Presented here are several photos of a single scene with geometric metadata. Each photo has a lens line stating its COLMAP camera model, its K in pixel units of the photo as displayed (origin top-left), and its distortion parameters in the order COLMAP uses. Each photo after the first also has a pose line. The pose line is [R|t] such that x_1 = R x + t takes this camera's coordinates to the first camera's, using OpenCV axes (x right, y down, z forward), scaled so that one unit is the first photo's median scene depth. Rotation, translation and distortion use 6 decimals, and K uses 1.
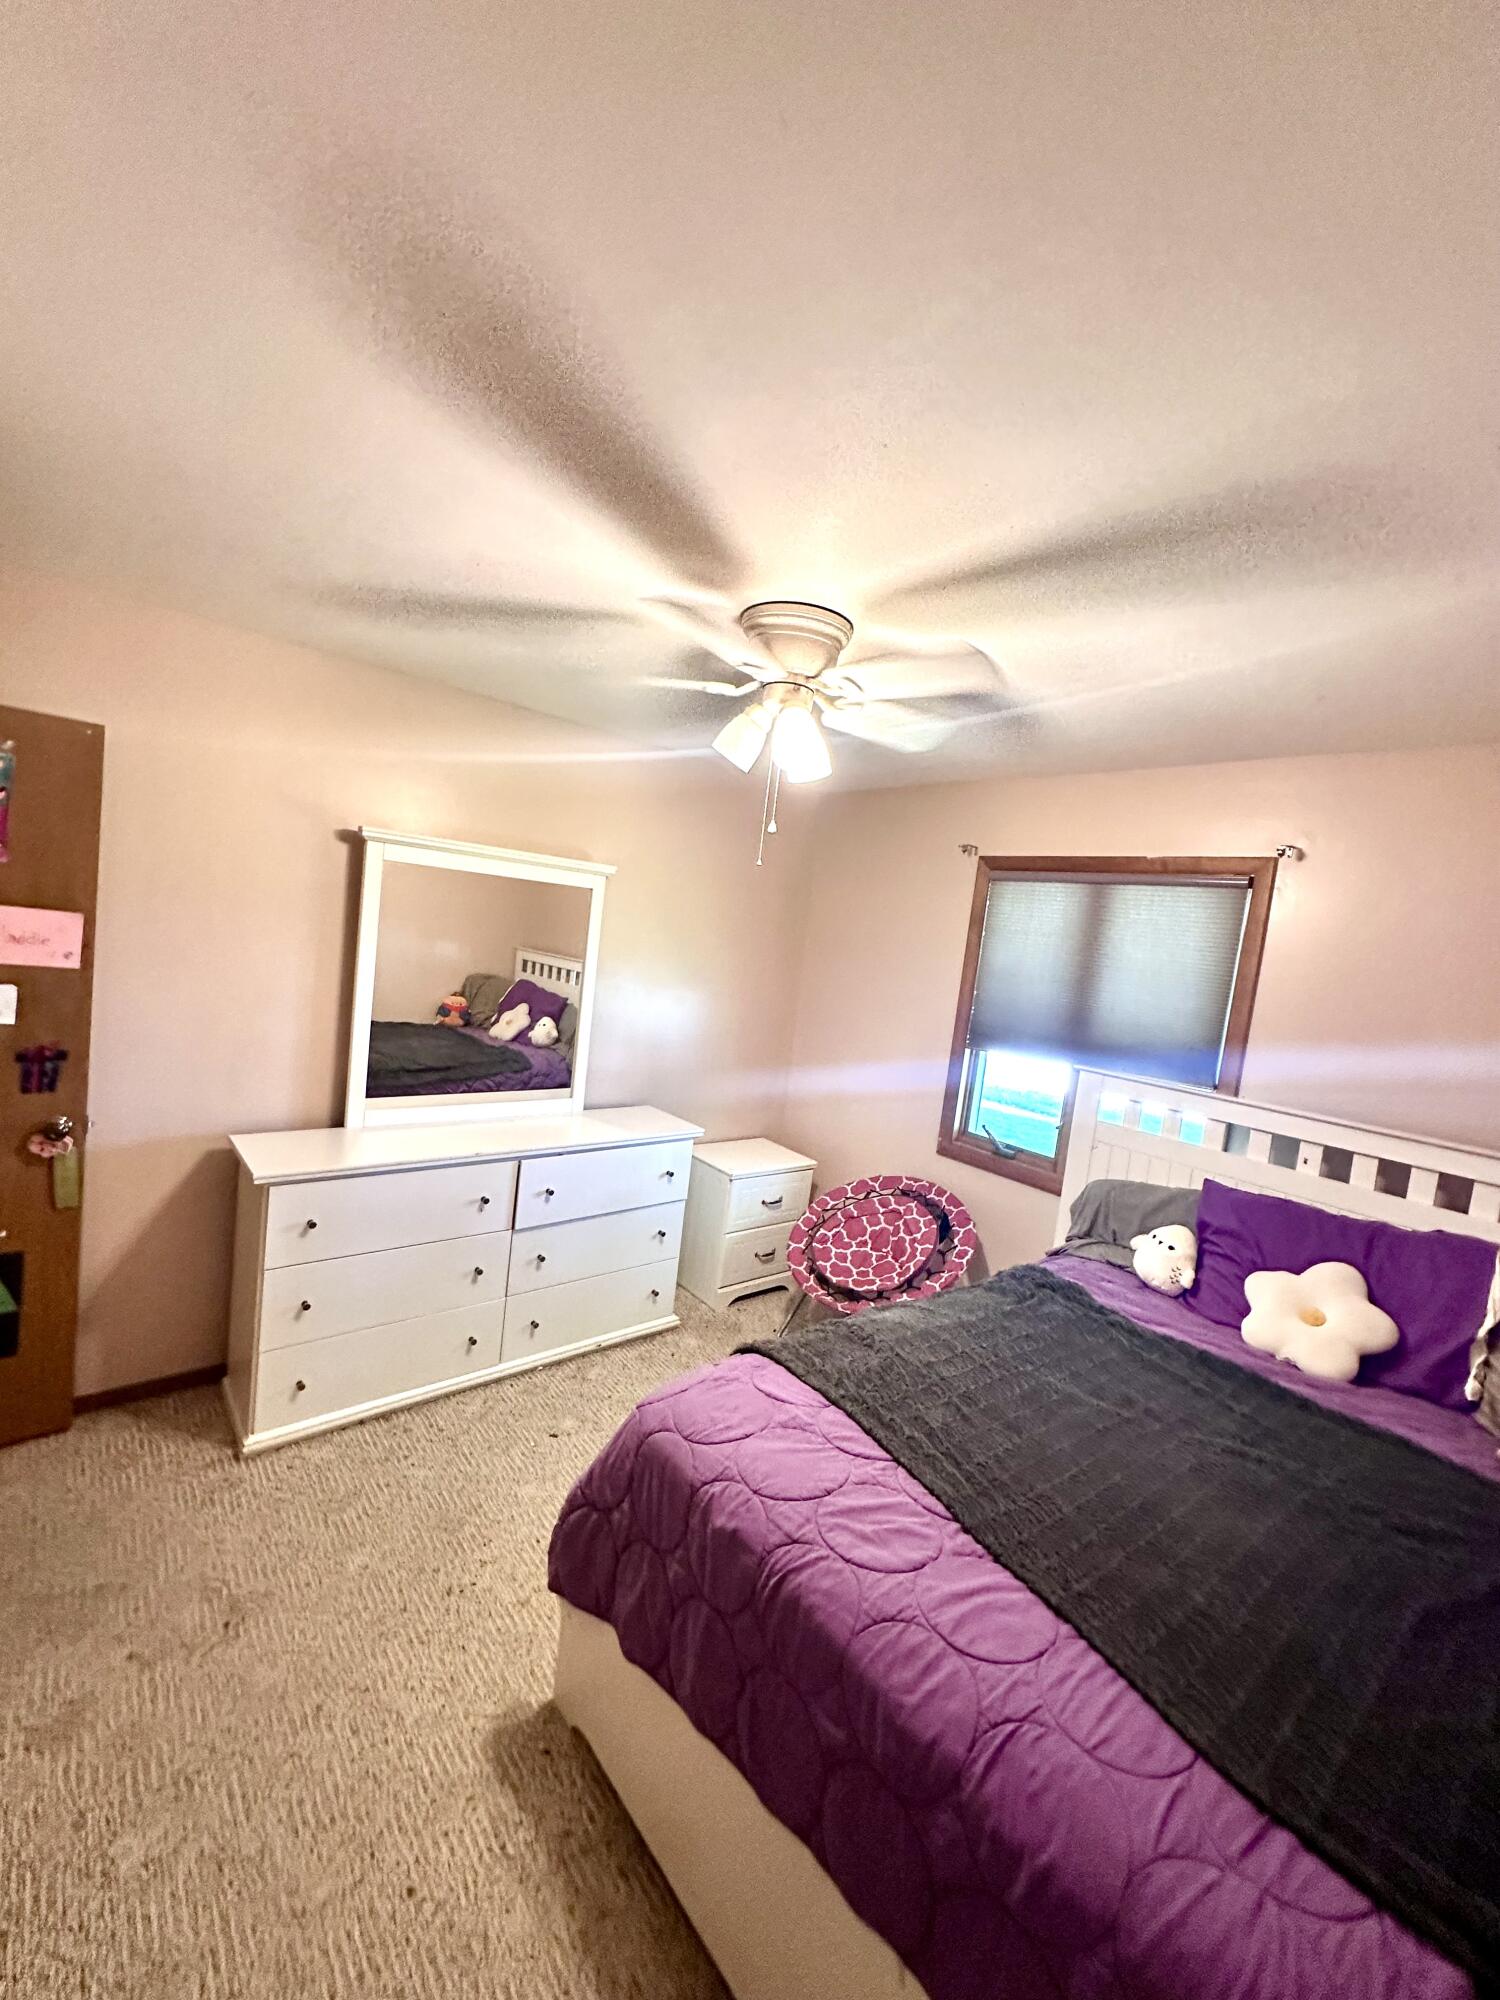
lens RADIAL K [[801.4, 0, 740.5], [0, 801.4, 999.1], [0, 0, 1]] dist [-0.000472, 0.000021]
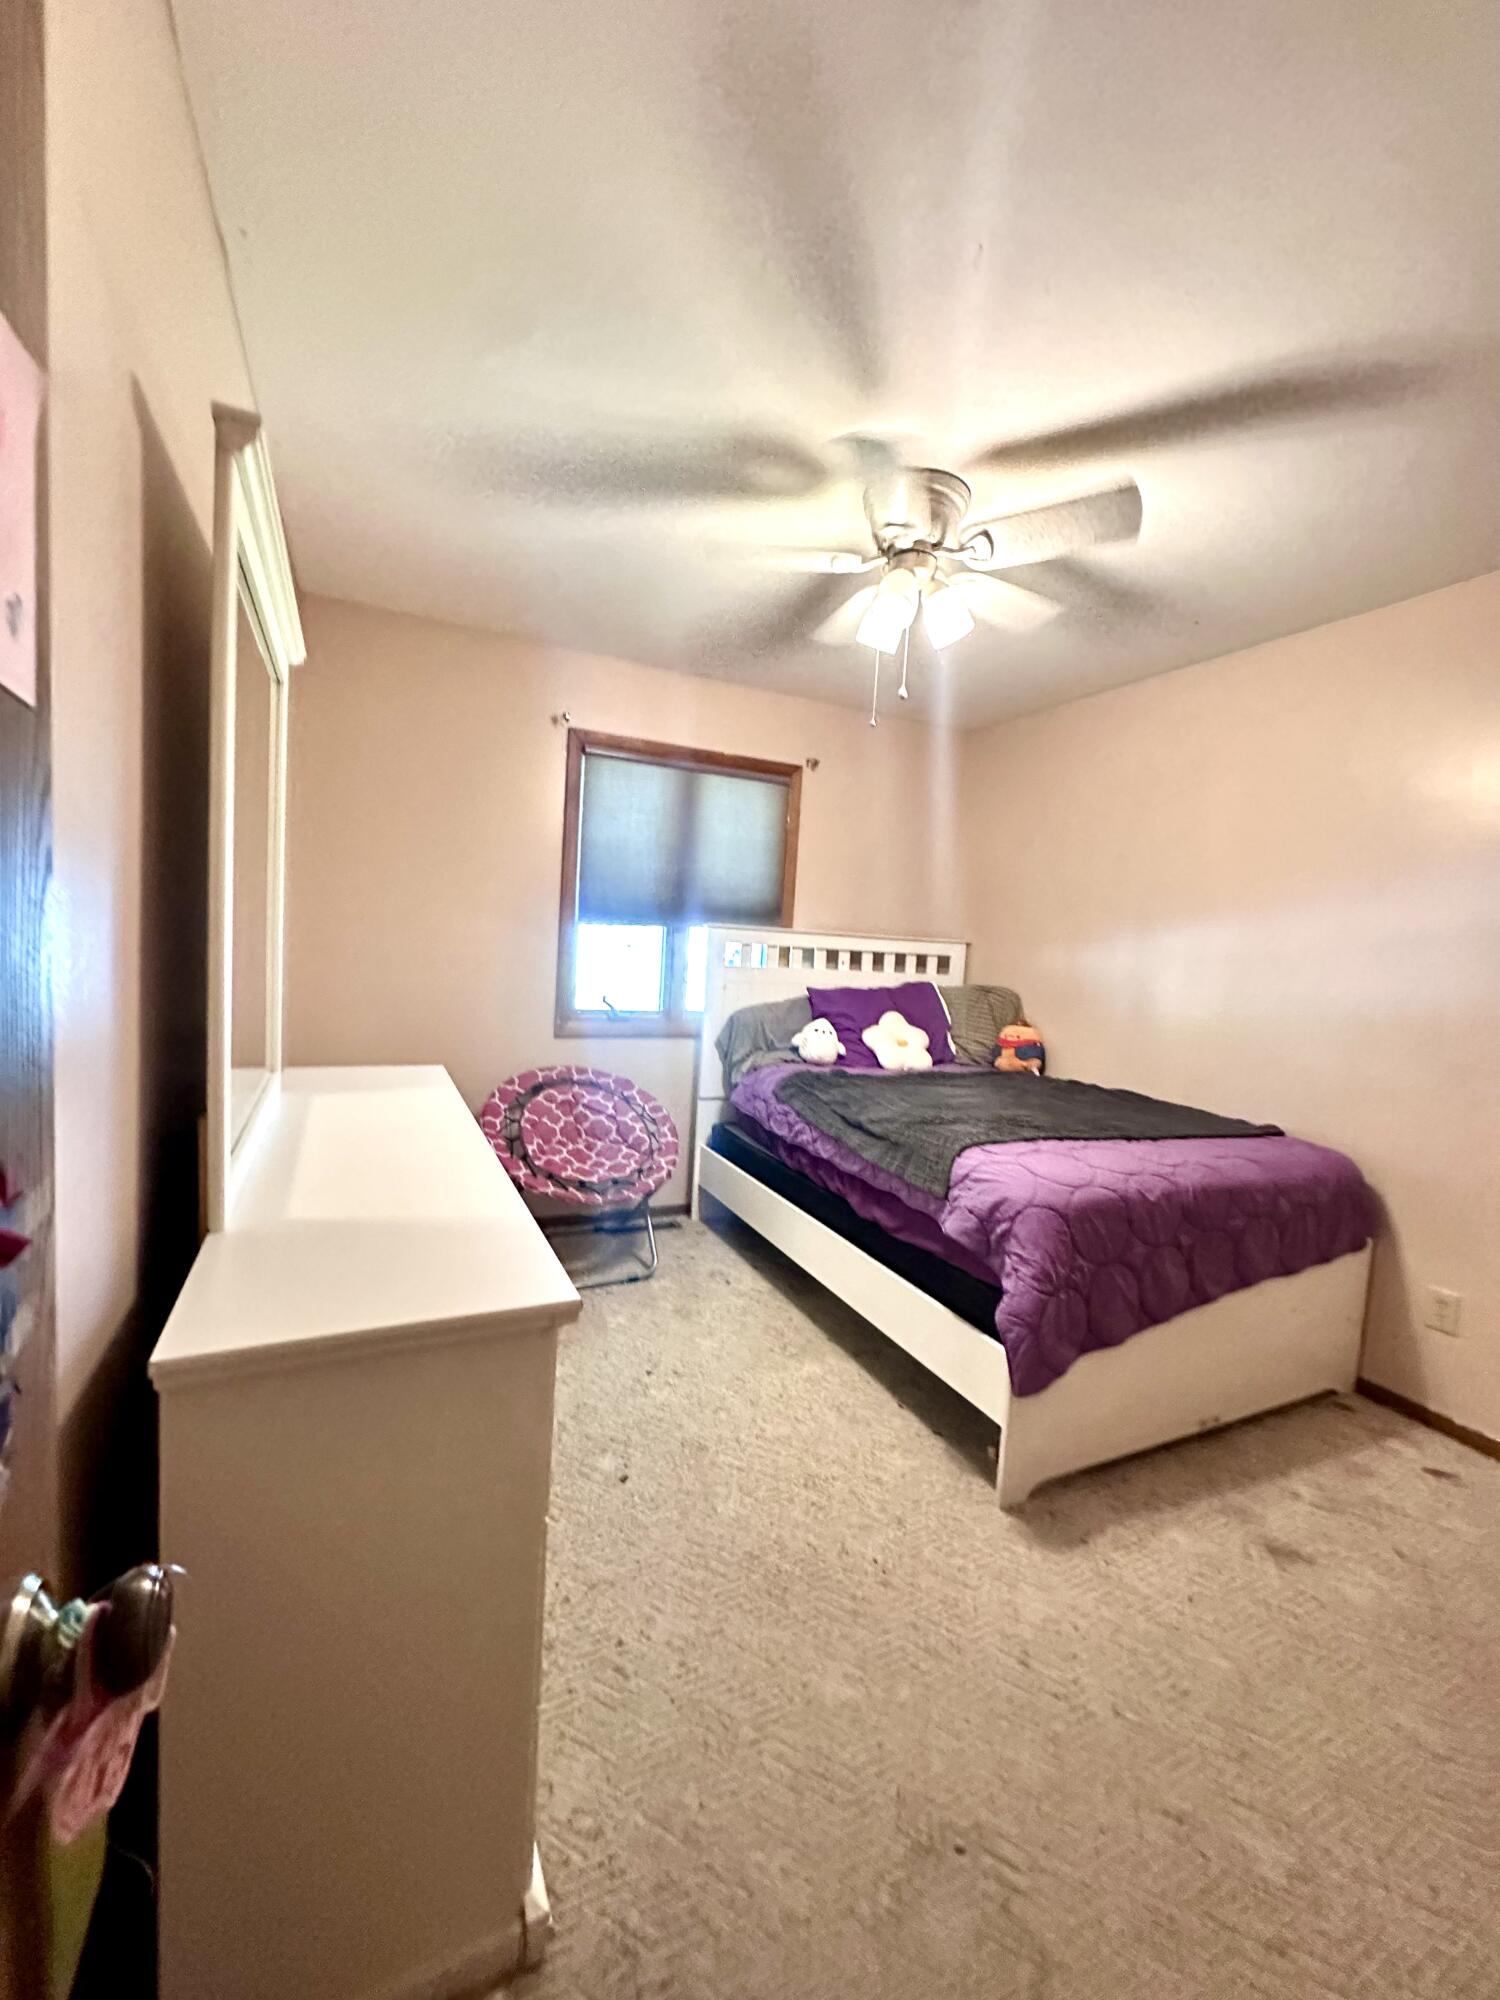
lens RADIAL K [[801.4, 0, 740.5], [0, 801.4, 999.1], [0, 0, 1]] dist [-0.000472, 0.000021]
pose [[0.261380, -0.178028, 0.948676, -0.912258], [0.052452, 0.984011, 0.170207, -0.012981], [-0.963810, 0.005271, 0.266539, 0.768585]]
